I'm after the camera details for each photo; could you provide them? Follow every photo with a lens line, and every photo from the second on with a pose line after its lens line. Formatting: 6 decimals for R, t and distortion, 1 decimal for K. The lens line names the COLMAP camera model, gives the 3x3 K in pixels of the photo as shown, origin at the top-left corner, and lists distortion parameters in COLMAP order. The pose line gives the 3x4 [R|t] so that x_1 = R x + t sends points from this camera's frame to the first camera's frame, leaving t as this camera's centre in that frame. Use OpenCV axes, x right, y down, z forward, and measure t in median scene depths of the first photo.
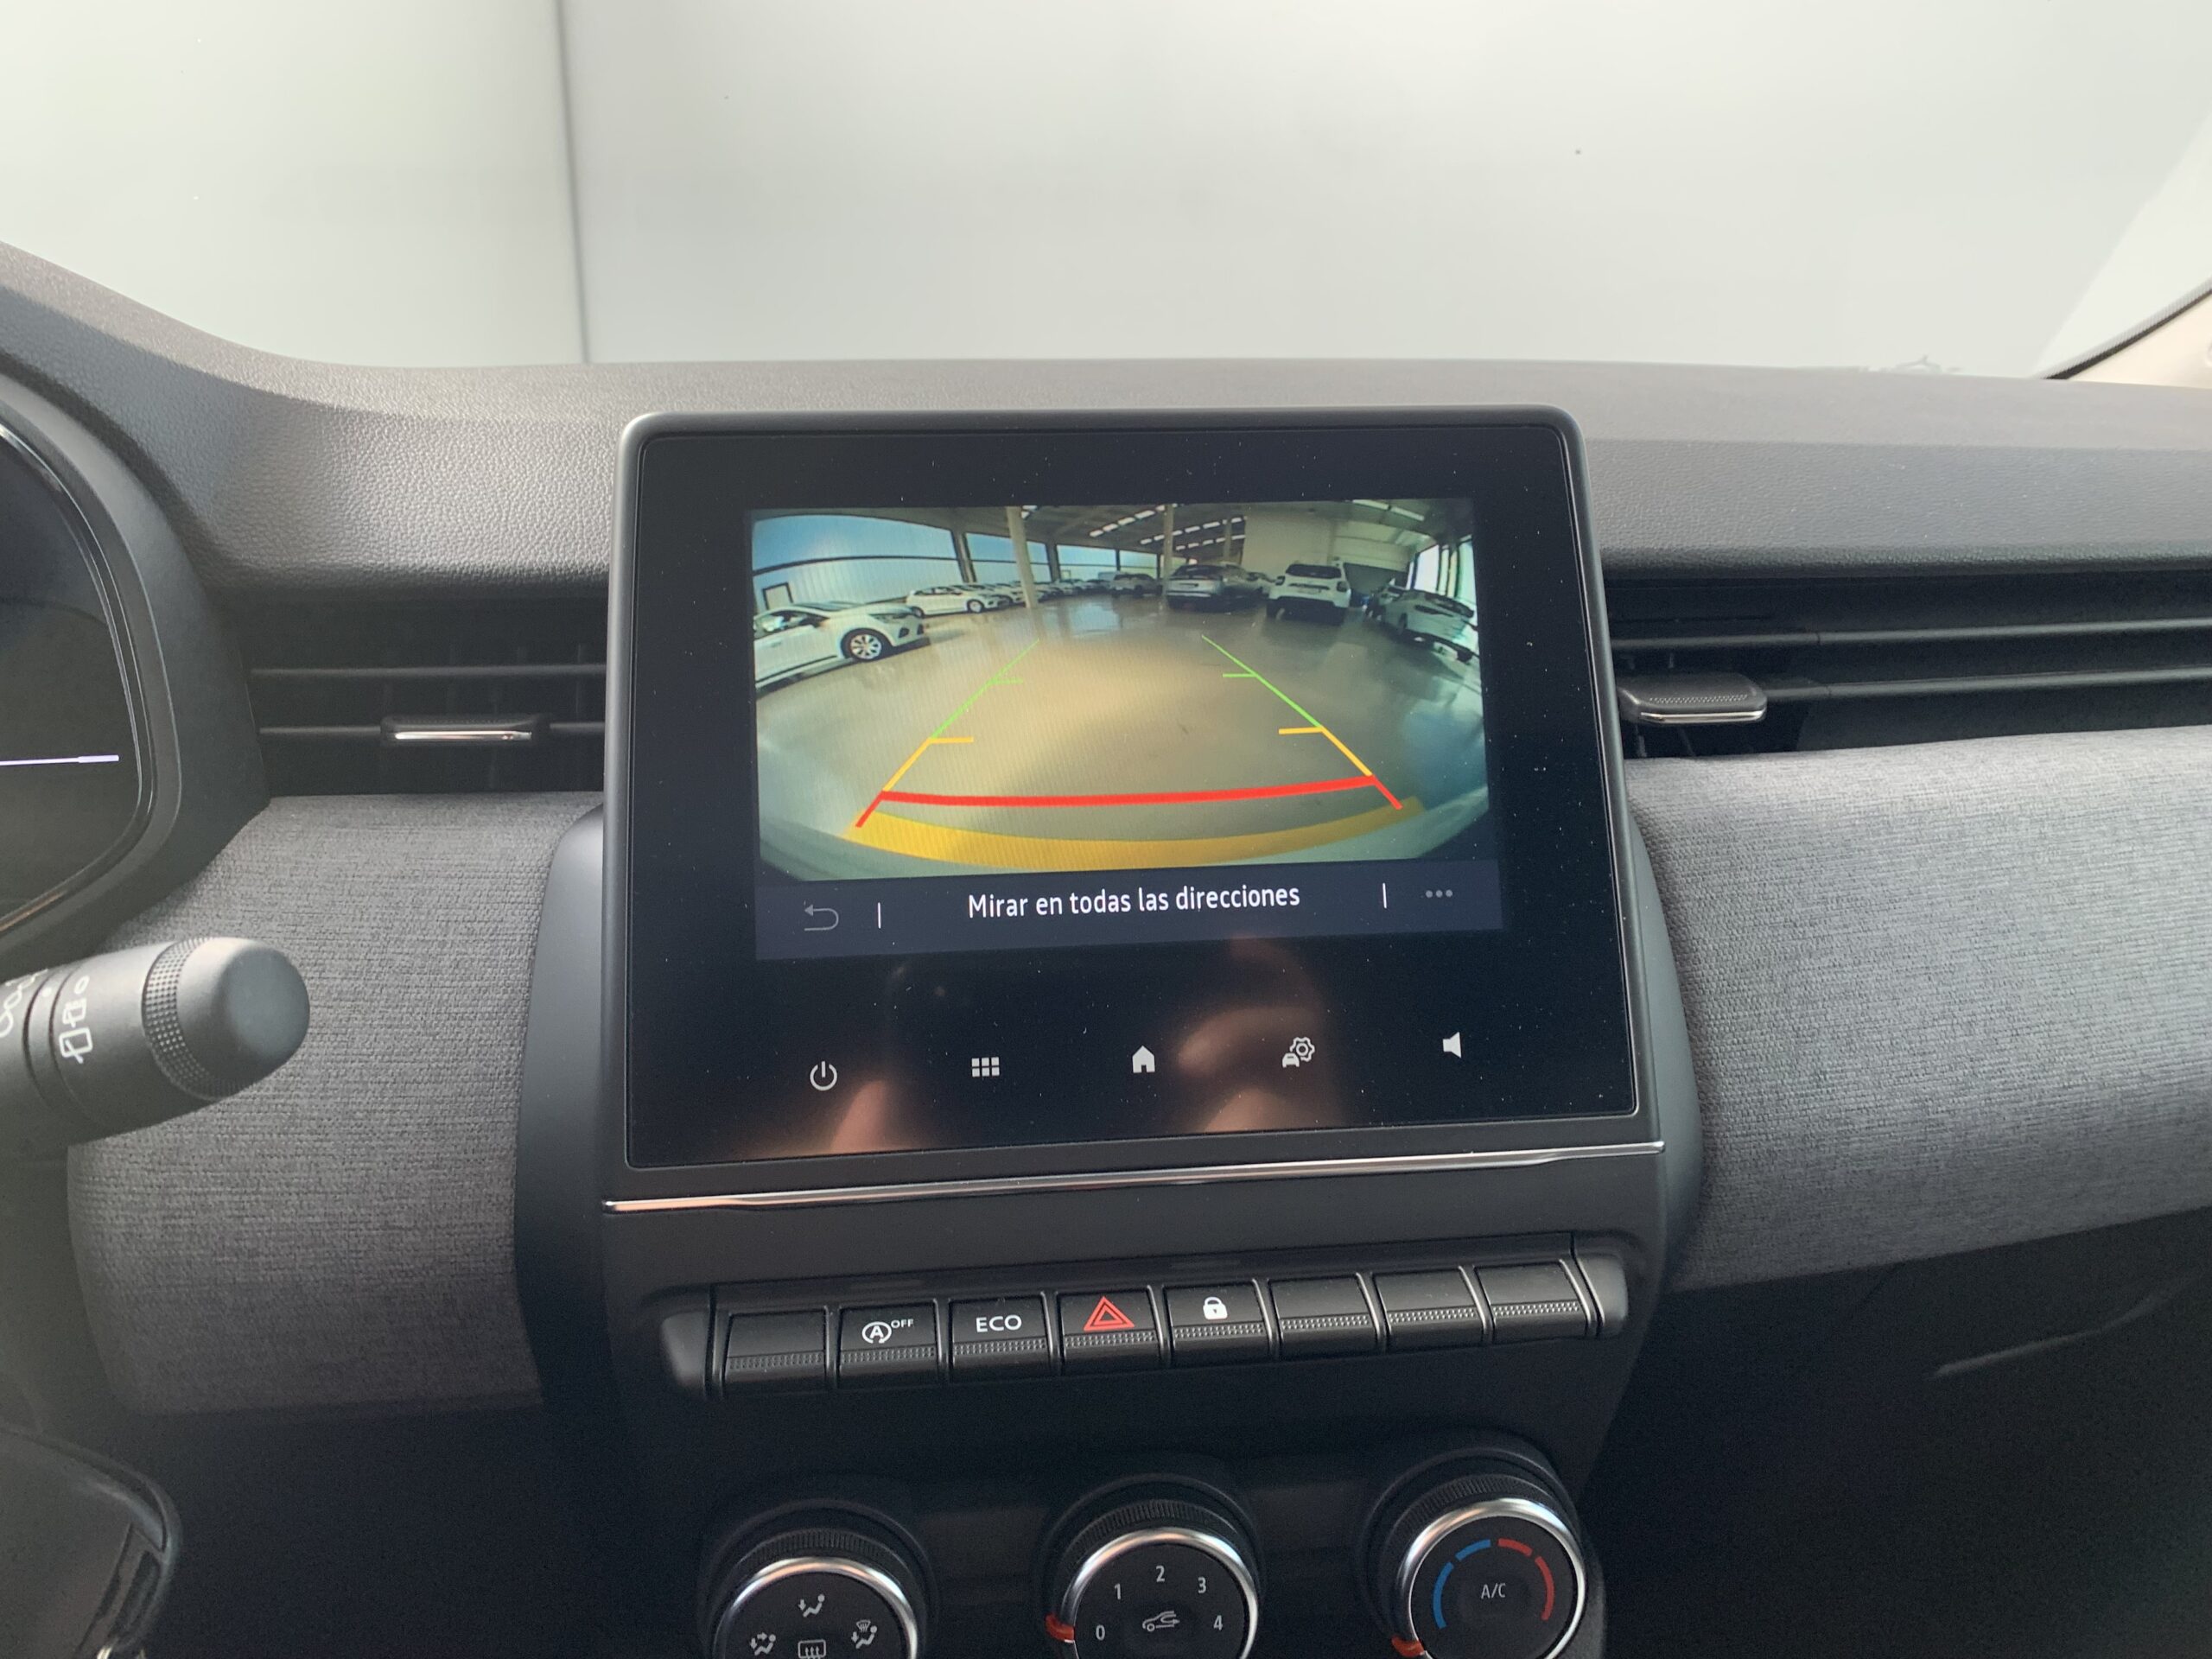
lens RADIAL K [[1692.8, 0, 1097.1], [0, 1692.8, 816.1], [0, 0, 1]] dist [0.065654, -0.098521]
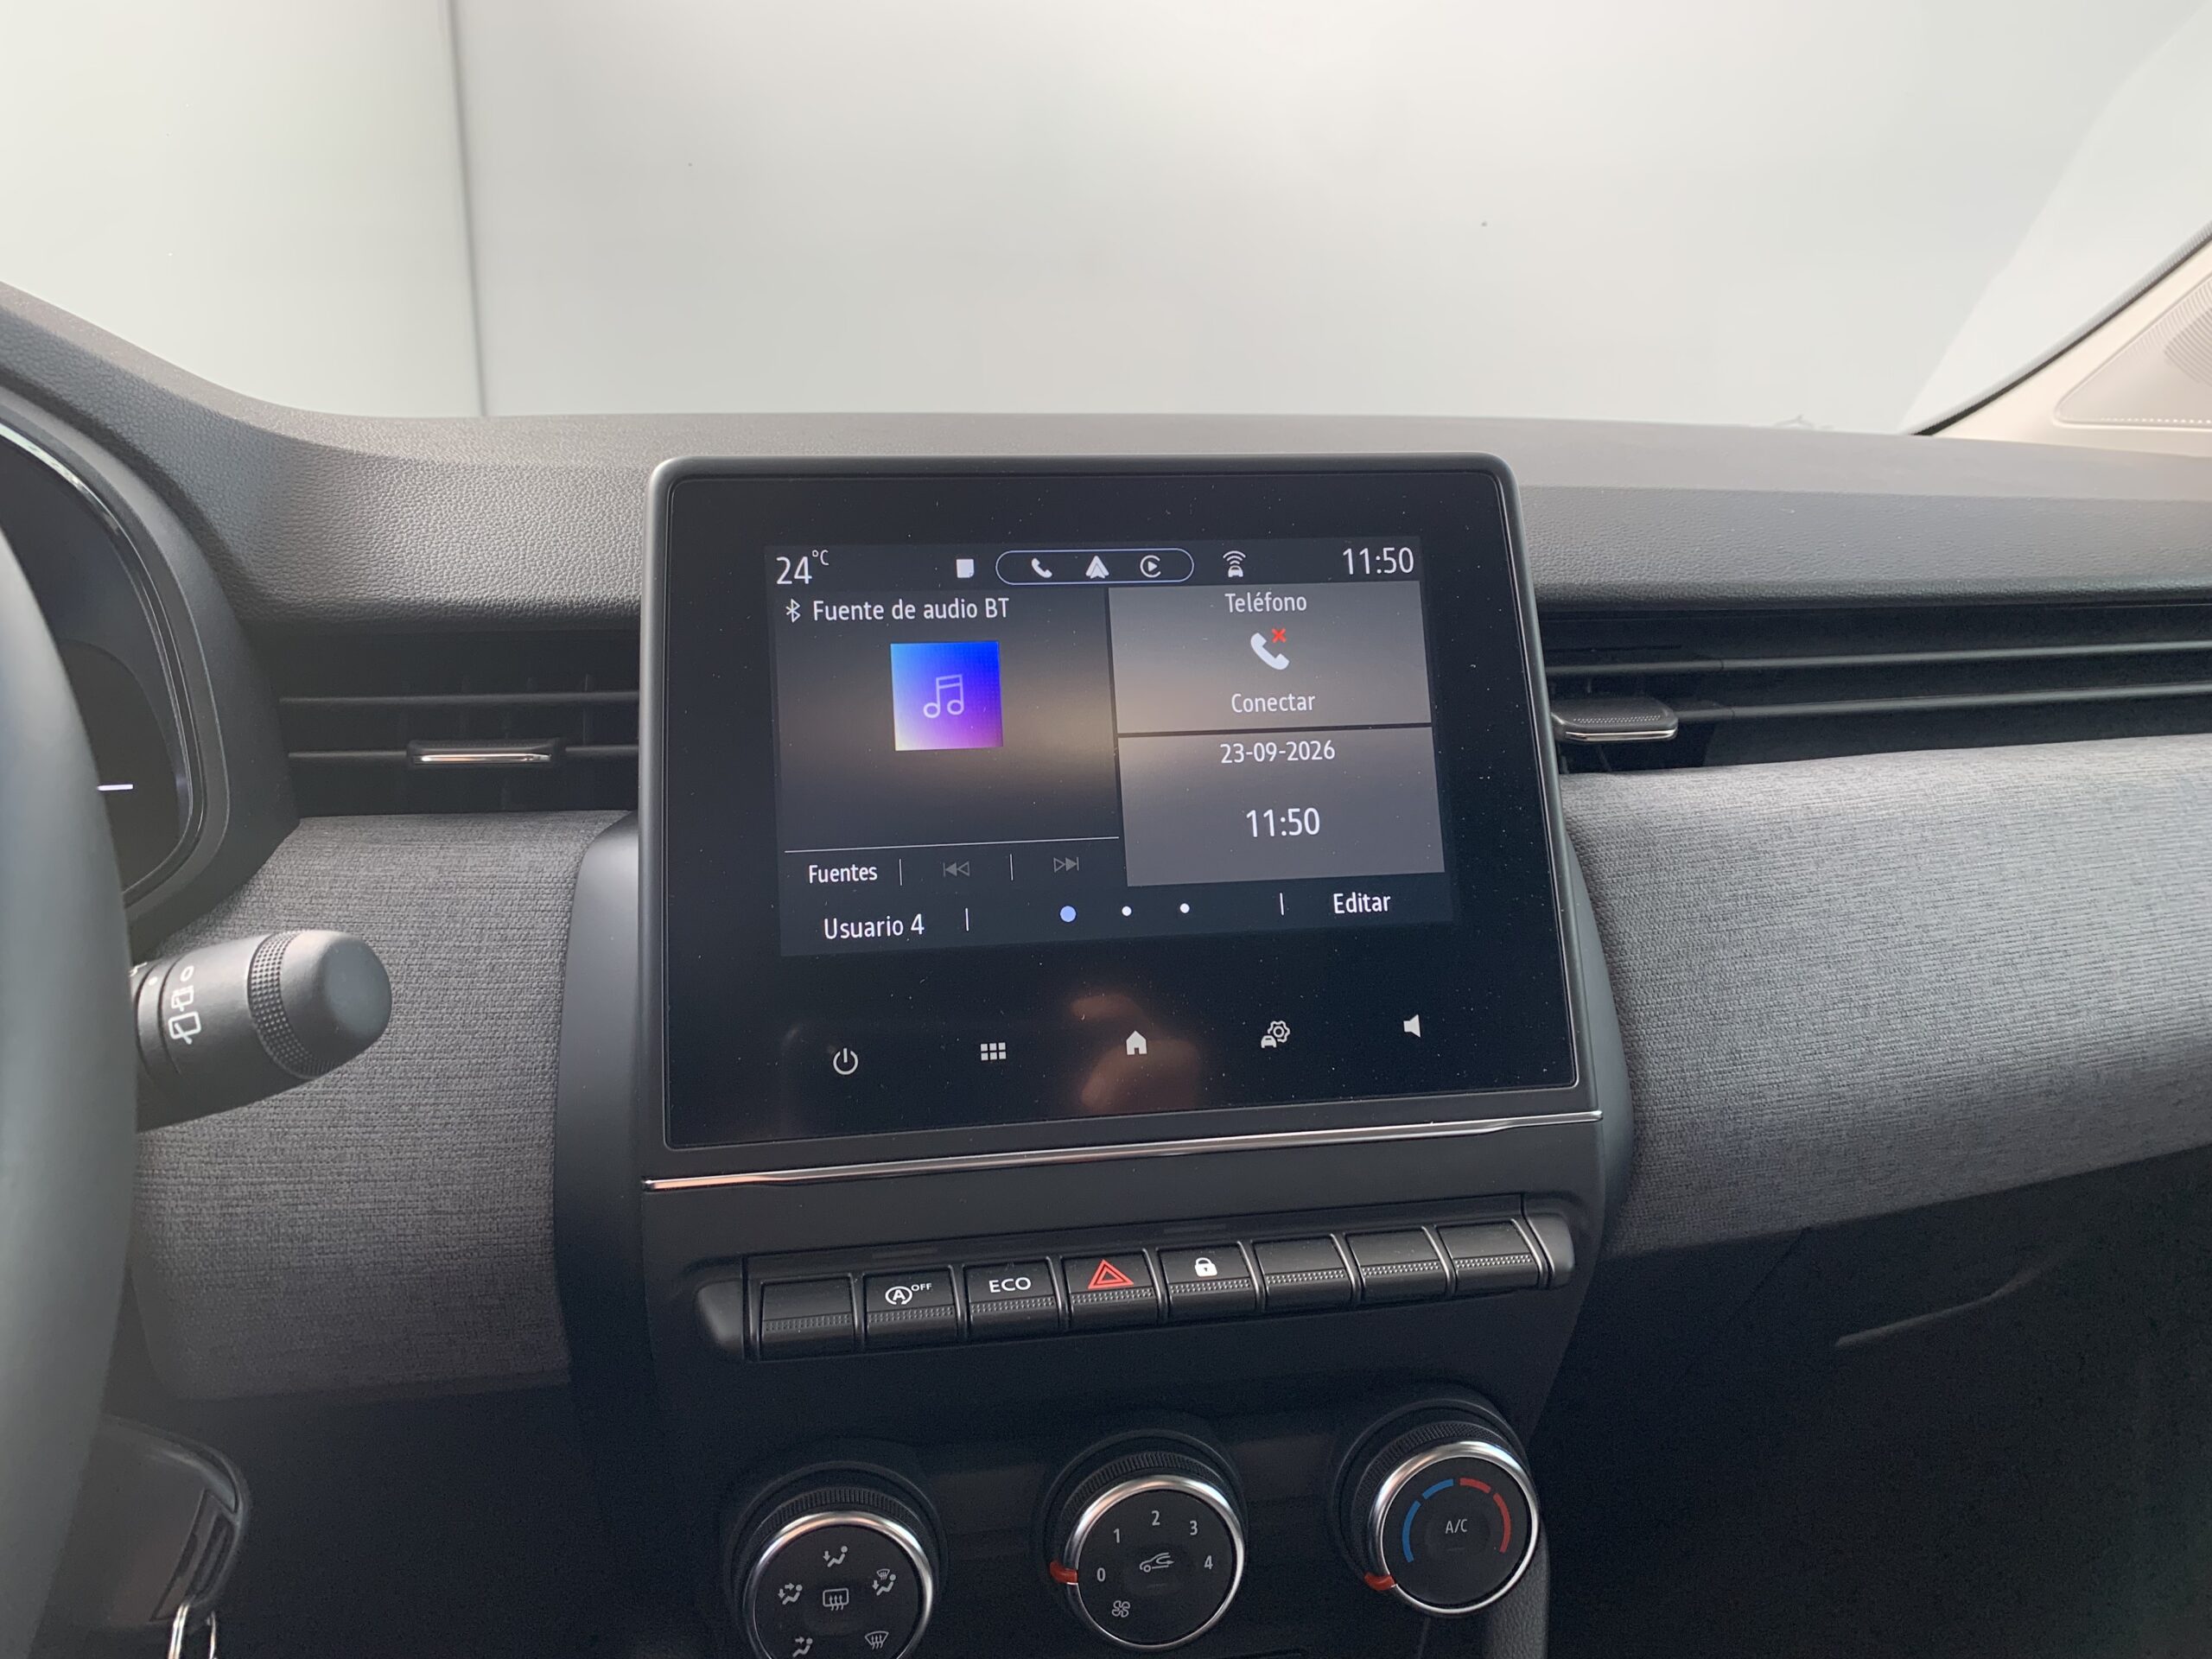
lens RADIAL K [[1676.9, 0, 1093.4], [0, 1676.9, 822.3], [0, 0, 1]] dist [0.111436, -0.221693]
pose [[0.998359, -0.009342, 0.056498, -0.059111], [0.010883, 0.999575, -0.027030, 0.029003], [-0.056221, 0.027600, 0.998037, -0.088891]]
